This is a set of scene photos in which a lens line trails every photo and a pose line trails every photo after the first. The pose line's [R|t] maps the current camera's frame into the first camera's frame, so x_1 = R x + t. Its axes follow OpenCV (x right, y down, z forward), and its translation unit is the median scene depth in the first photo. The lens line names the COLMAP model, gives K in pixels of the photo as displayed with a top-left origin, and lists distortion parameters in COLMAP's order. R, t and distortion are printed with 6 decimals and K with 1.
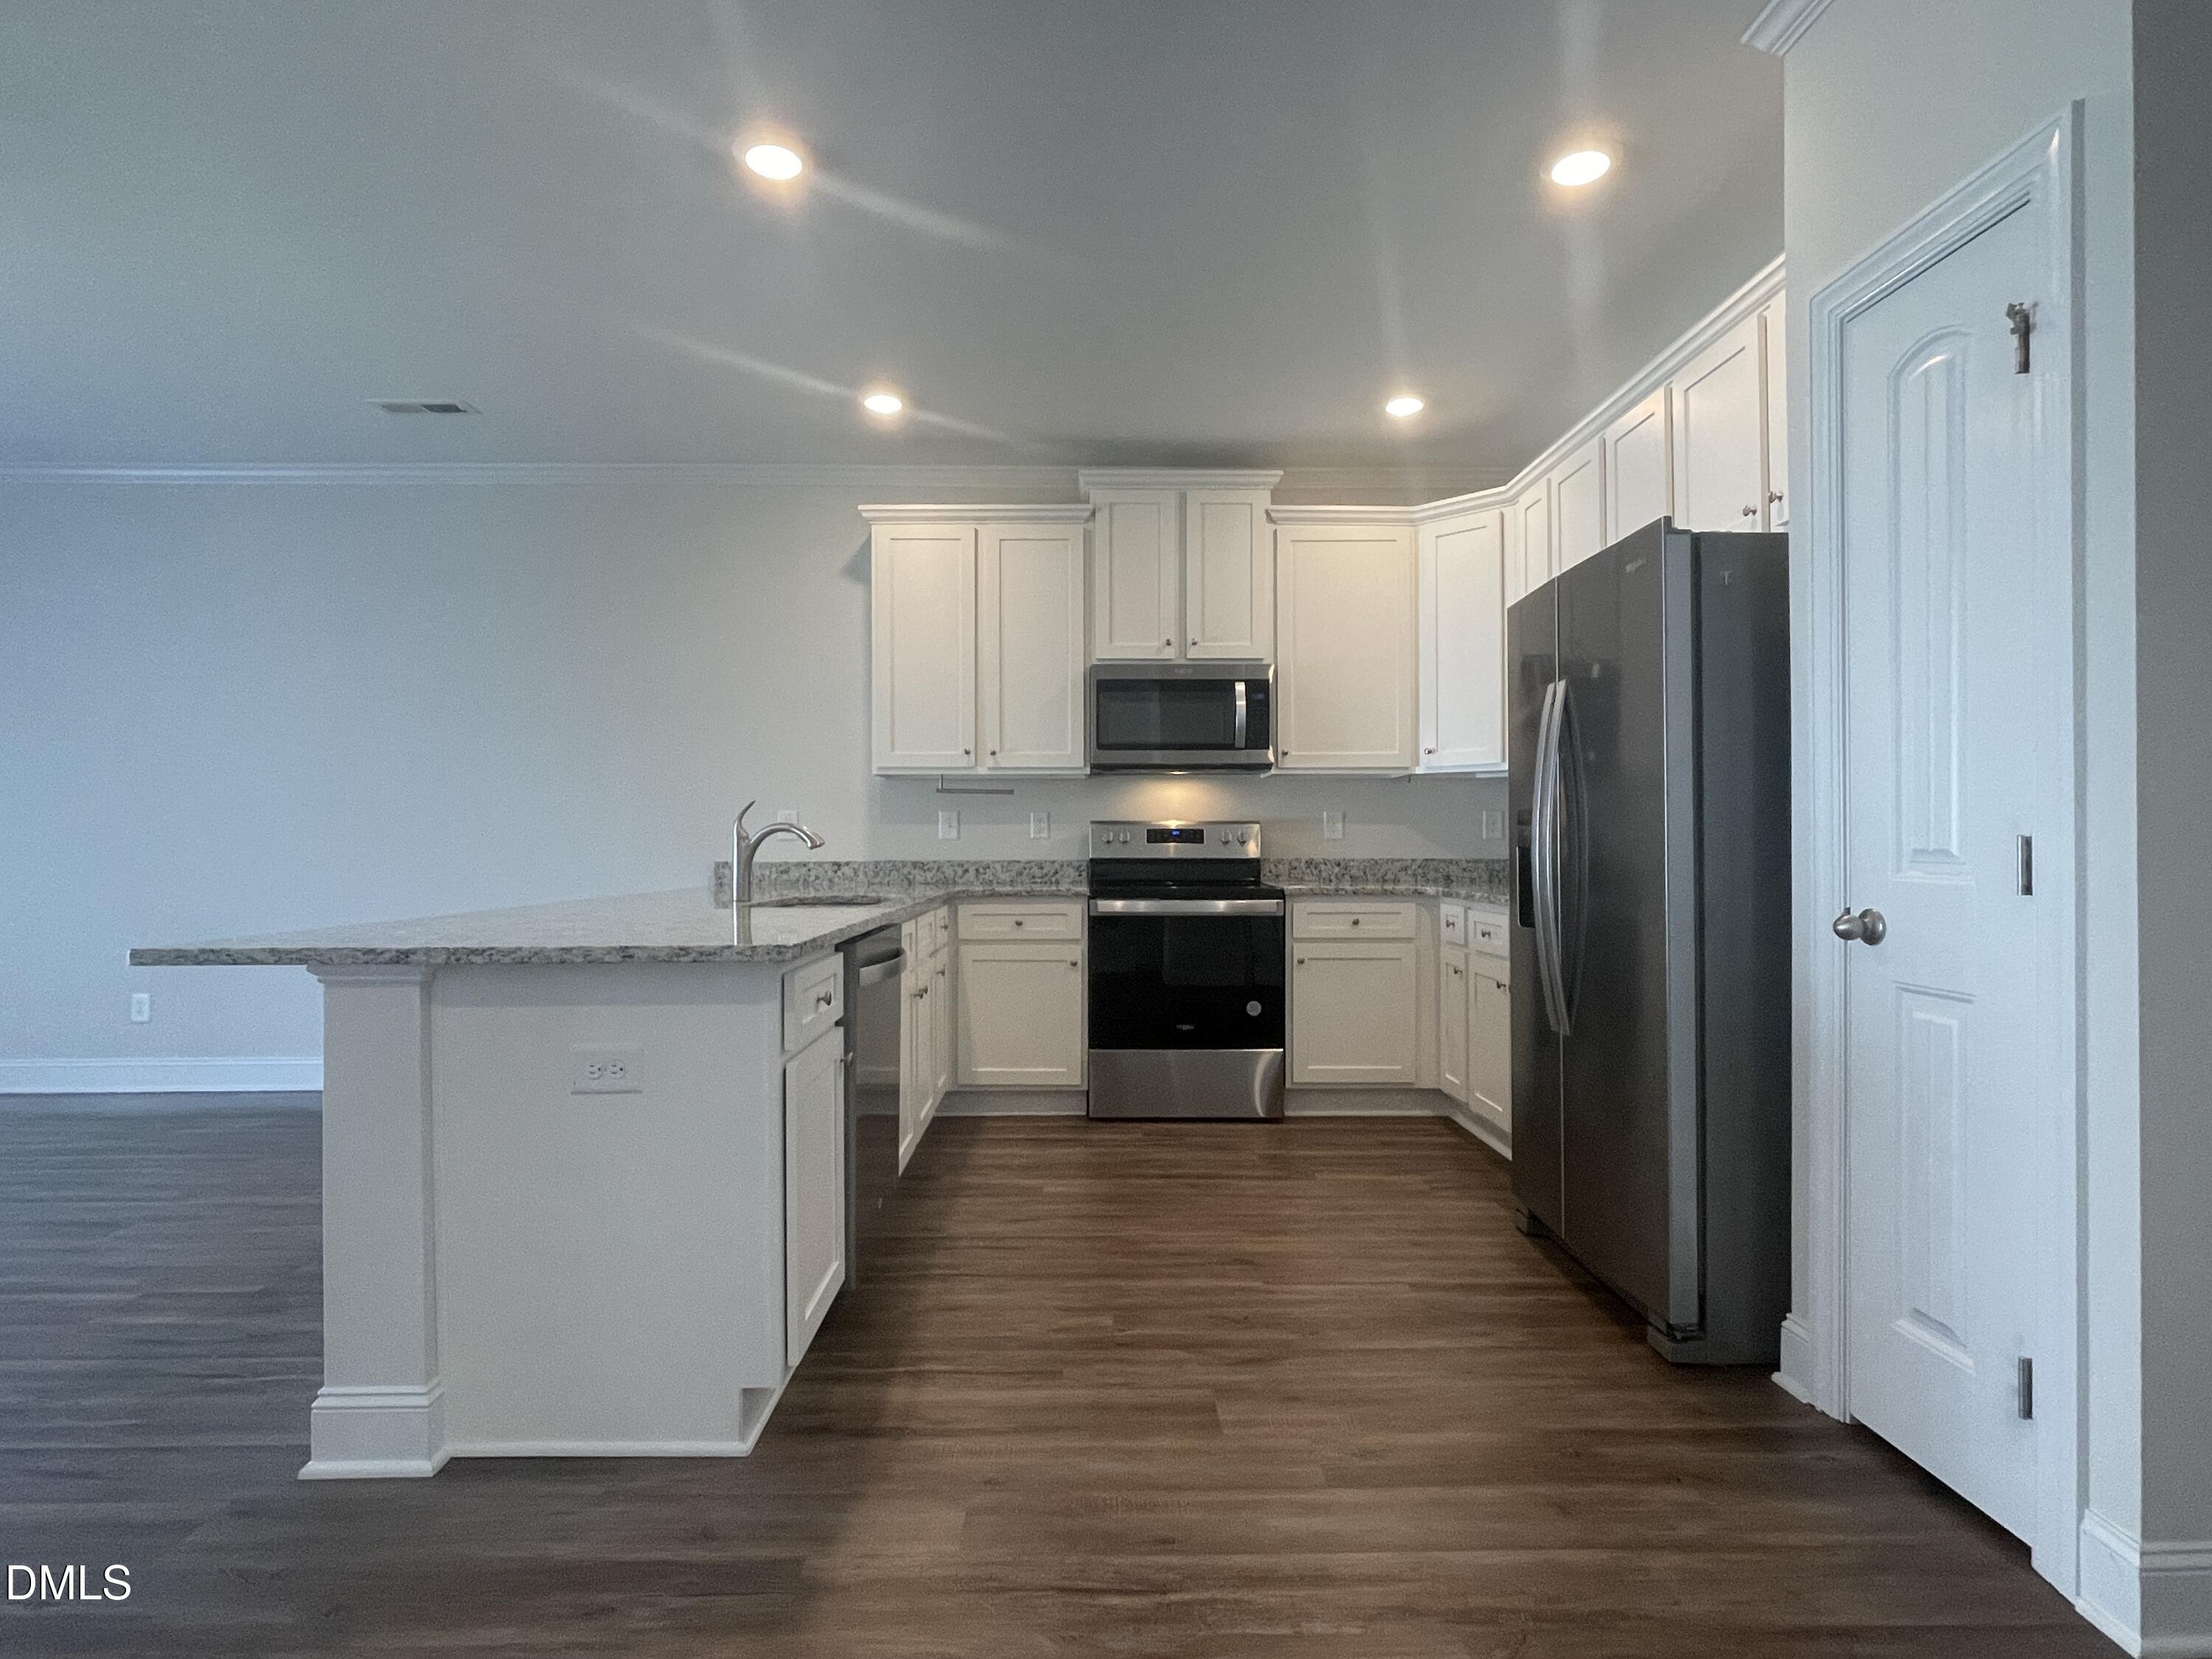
lens RADIAL K [[1127.0, 0, 1094.6], [0, 1127.0, 833.6], [0, 0, 1]] dist [-0.002385, -0.003253]
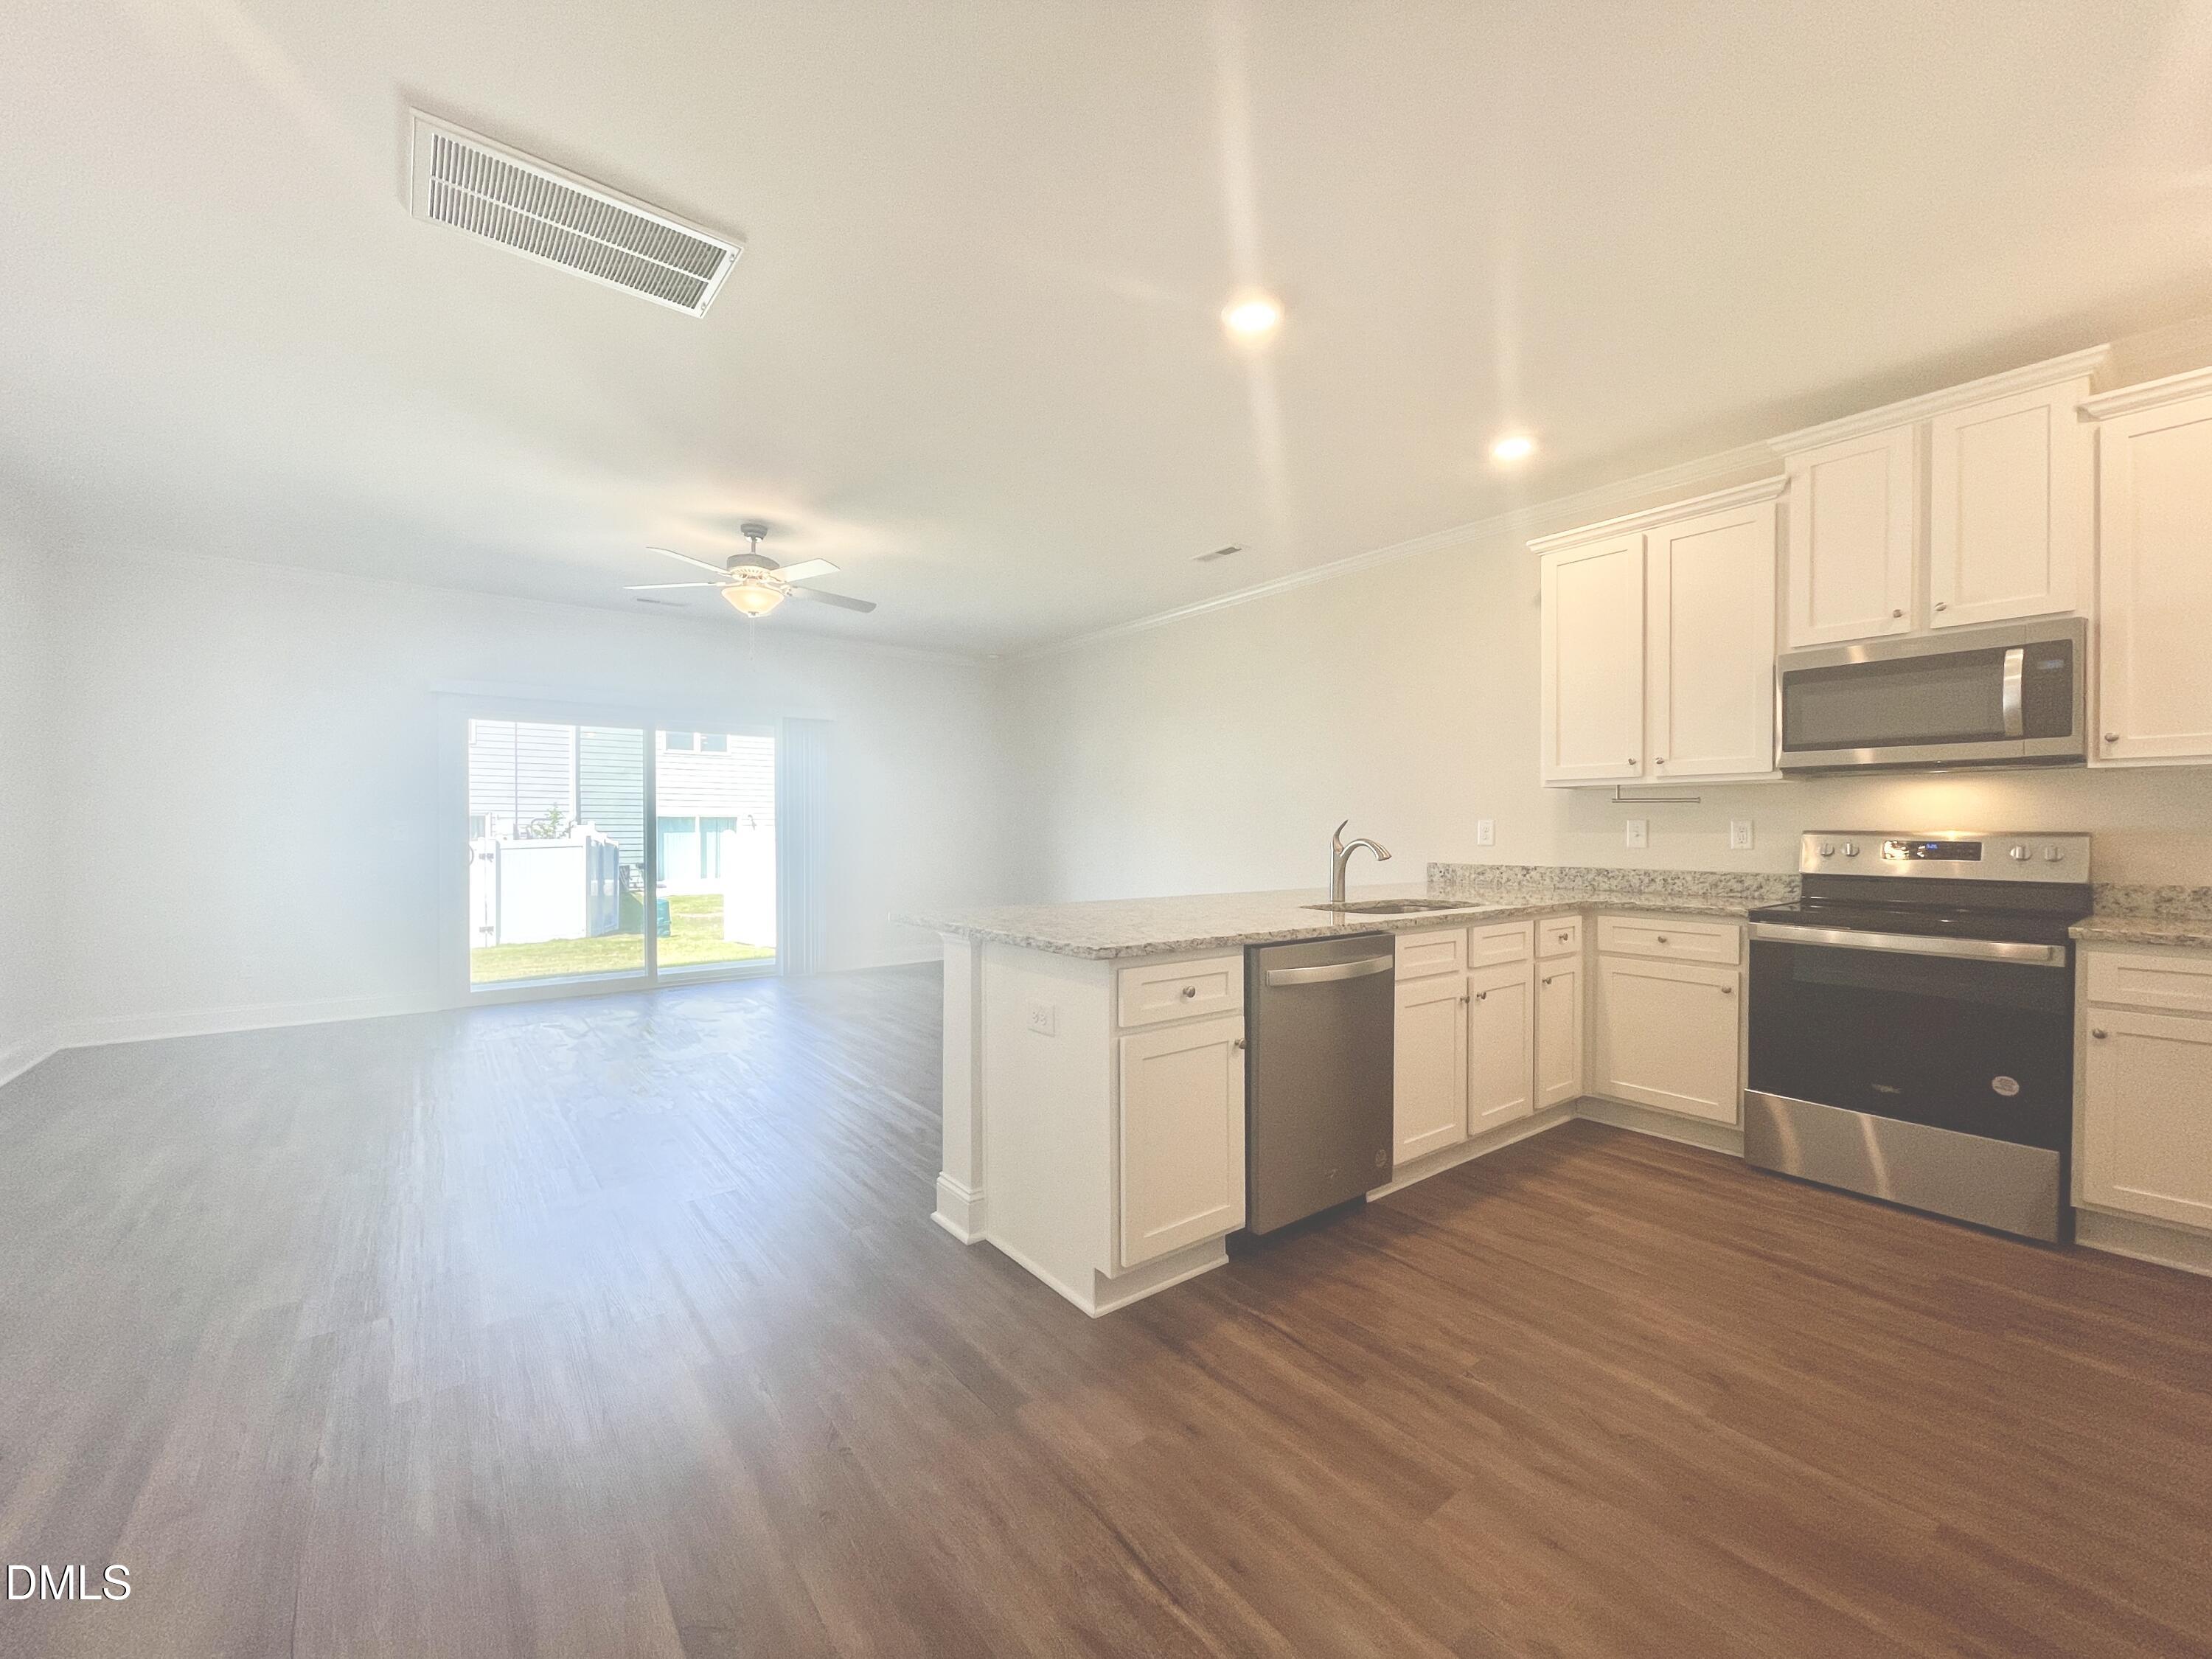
lens RADIAL K [[893.0, 0, 1112.3], [0, 893.0, 829.2], [0, 0, 1]] dist [0.003405, -0.001617]
pose [[0.605358, 0.003709, -0.795944, 0.254762], [0.002790, 0.999973, 0.006782, -0.021345], [0.795948, -0.006326, 0.605332, 0.164399]]
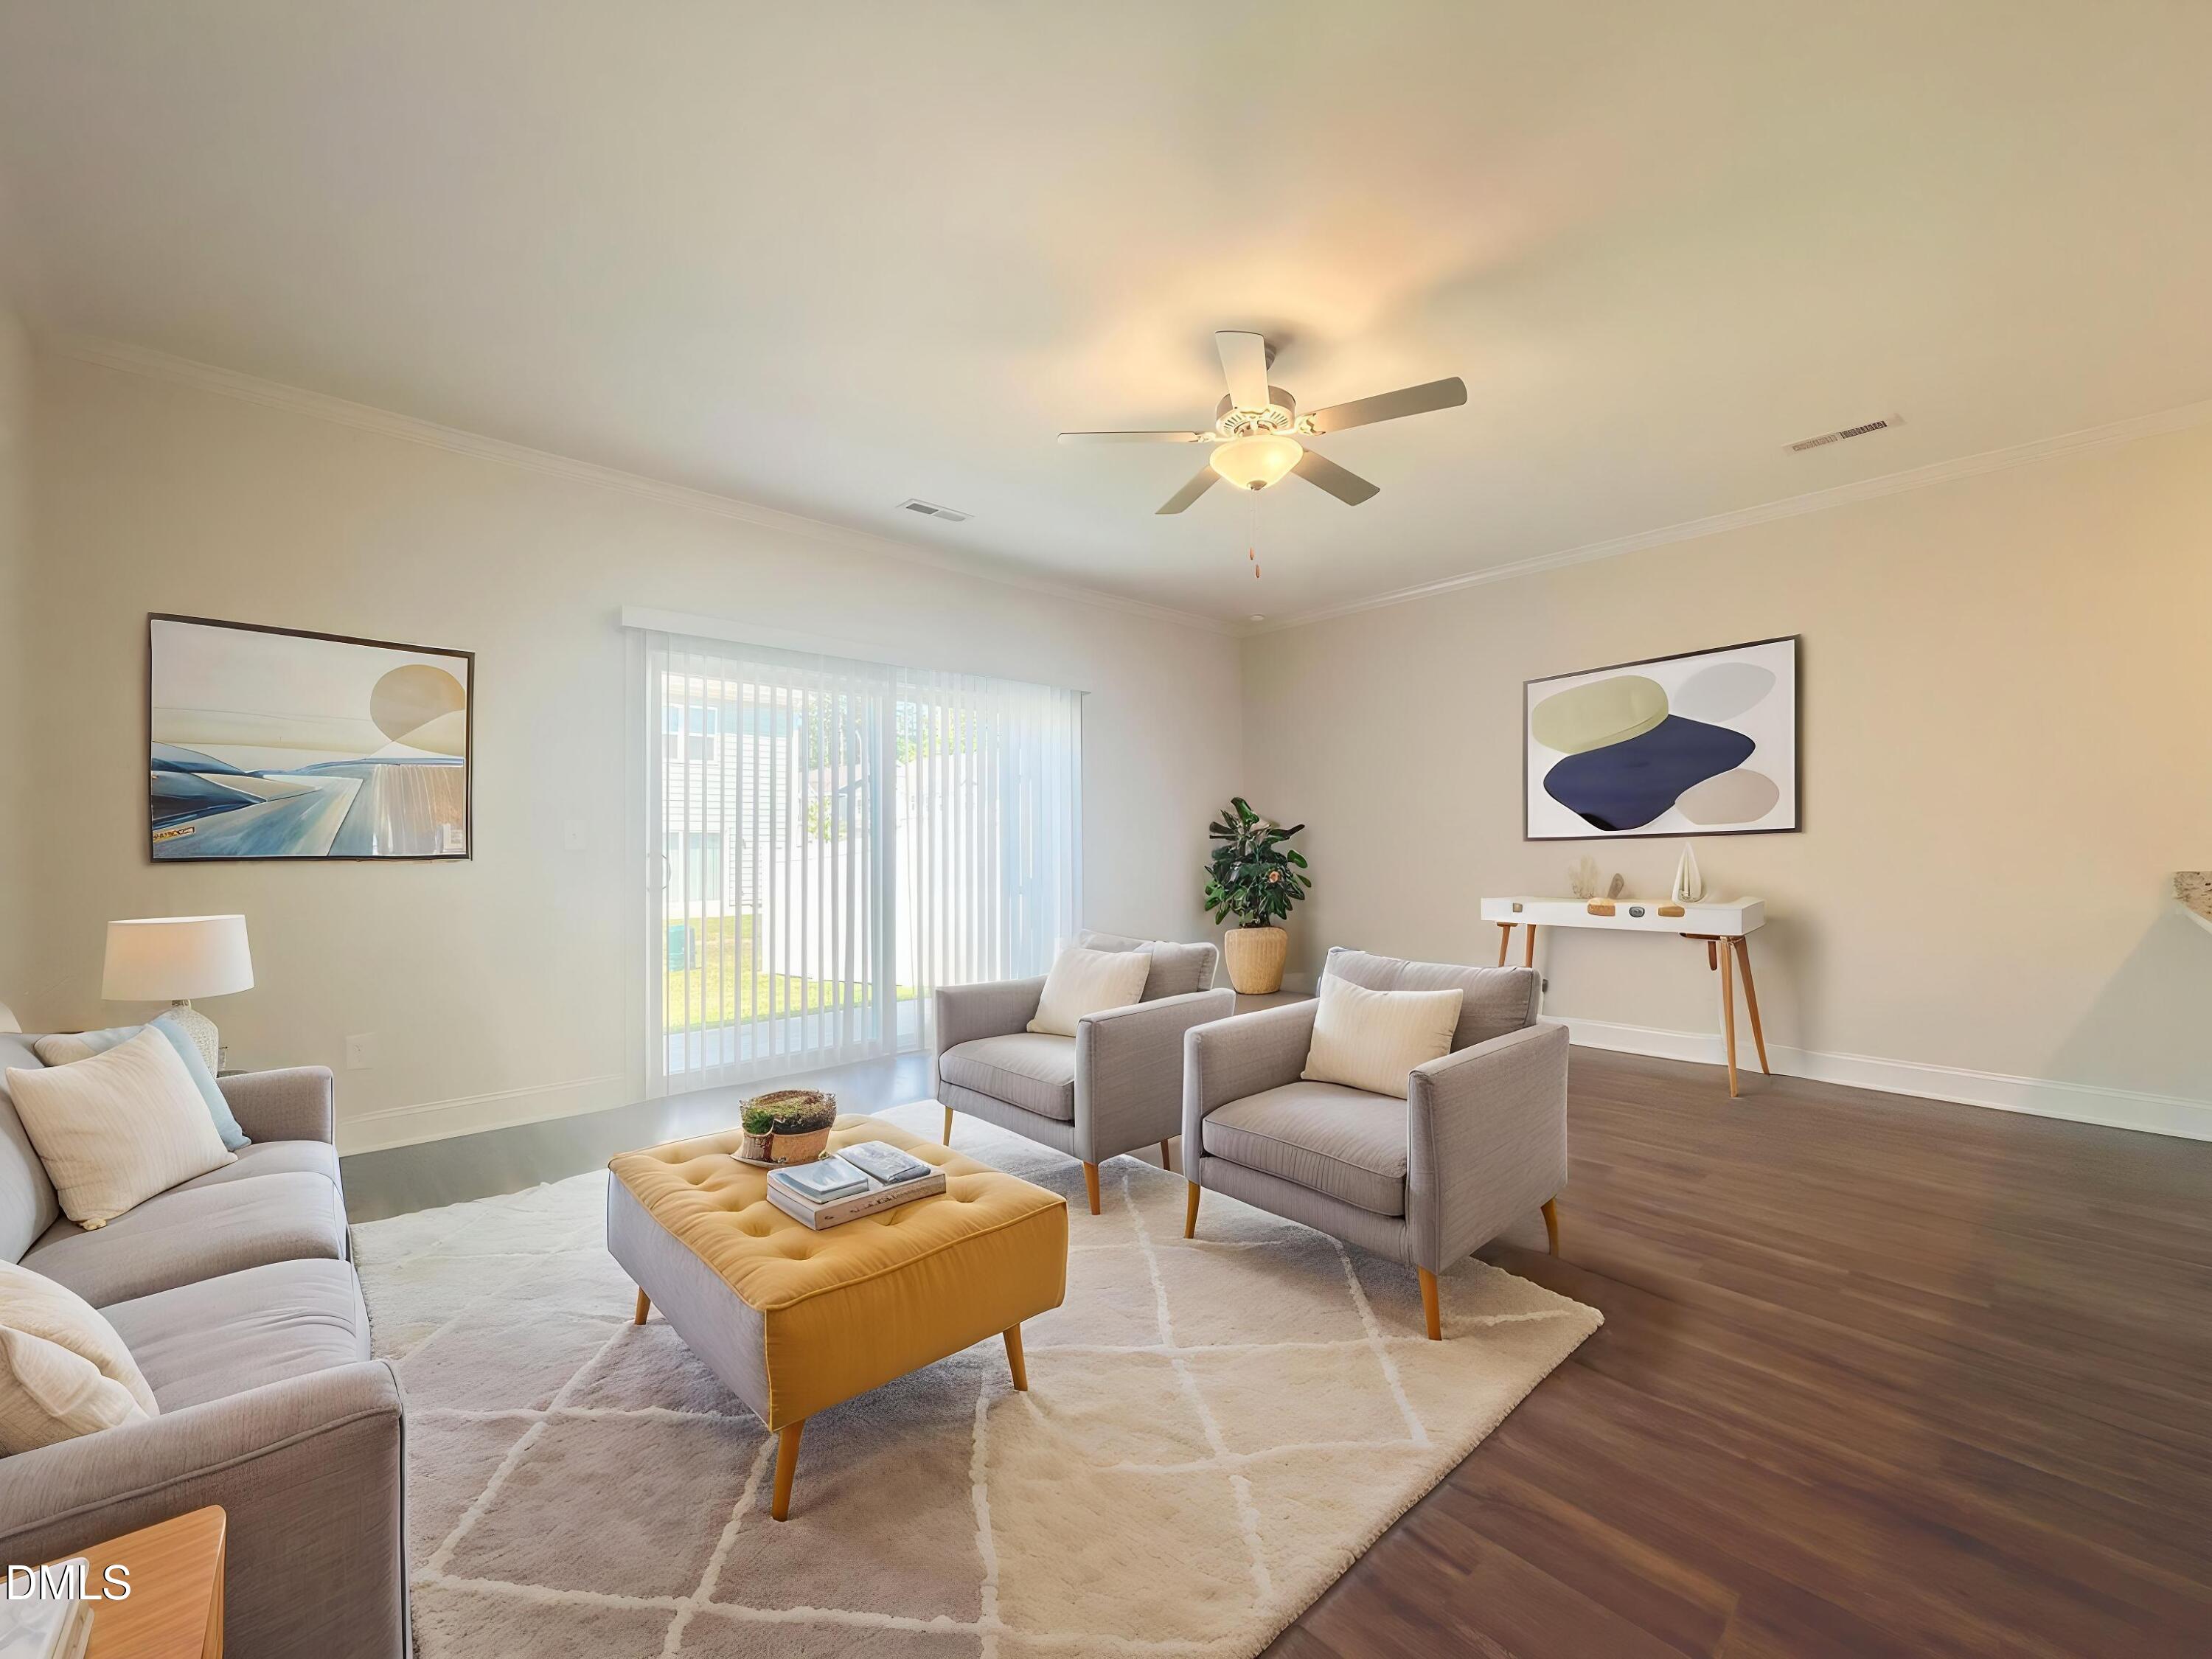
lens RADIAL K [[898.4, 0, 1113.6], [0, 898.4, 833.6], [0, 0, 1]] dist [-0.001315, -0.000012]
pose [[0.657024, -0.001373, -0.753869, -0.397926], [0.002589, 0.999997, 0.000435, -0.008287], [0.753865, -0.002238, 0.657025, -0.062198]]
